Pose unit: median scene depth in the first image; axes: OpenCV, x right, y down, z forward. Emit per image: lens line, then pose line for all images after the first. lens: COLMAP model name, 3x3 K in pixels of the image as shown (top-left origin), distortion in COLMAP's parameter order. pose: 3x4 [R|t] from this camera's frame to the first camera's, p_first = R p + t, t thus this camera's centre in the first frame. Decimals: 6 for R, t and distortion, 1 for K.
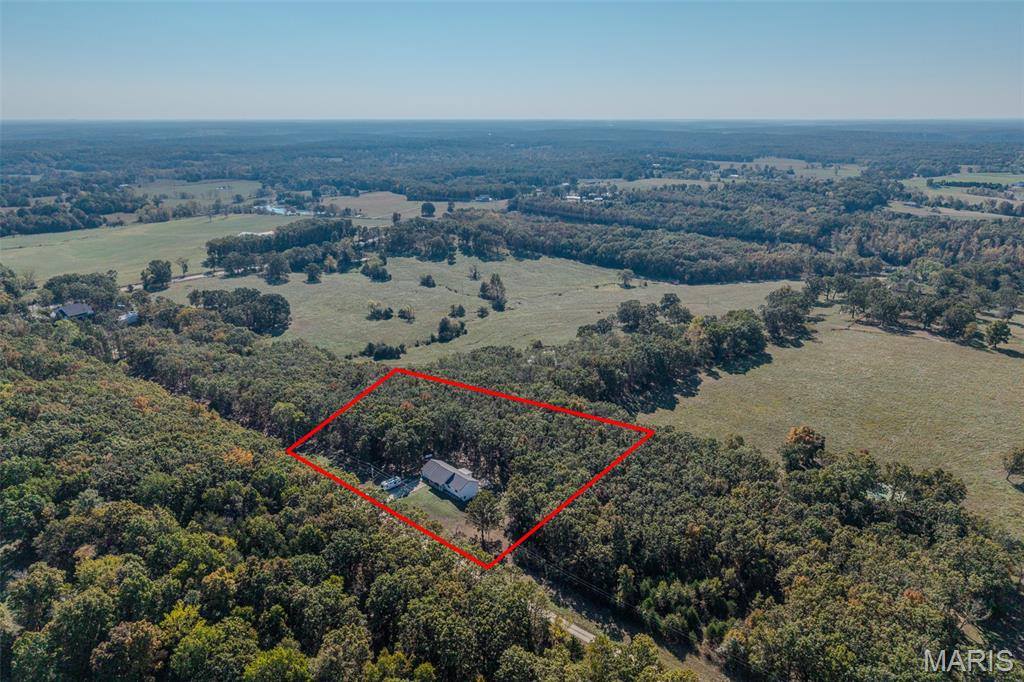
lens RADIAL K [[698.9, 0, 513.9], [0, 698.9, 342.3], [0, 0, 1]] dist [-0.004662, -0.004133]
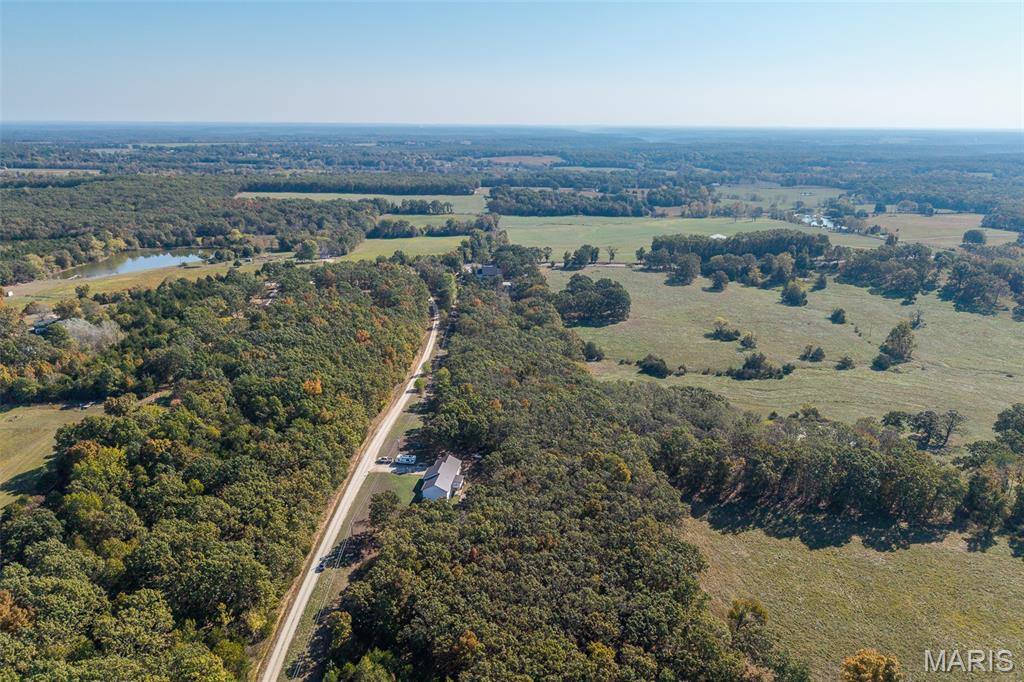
lens RADIAL K [[698.9, 0, 513.9], [0, 698.9, 342.3], [0, 0, 1]] dist [-0.004662, -0.004133]
pose [[0.600000, 0.240389, -0.763029, 0.285777], [-0.248506, 0.962607, 0.107855, -0.051297], [0.760424, 0.124905, 0.637302, 0.182545]]
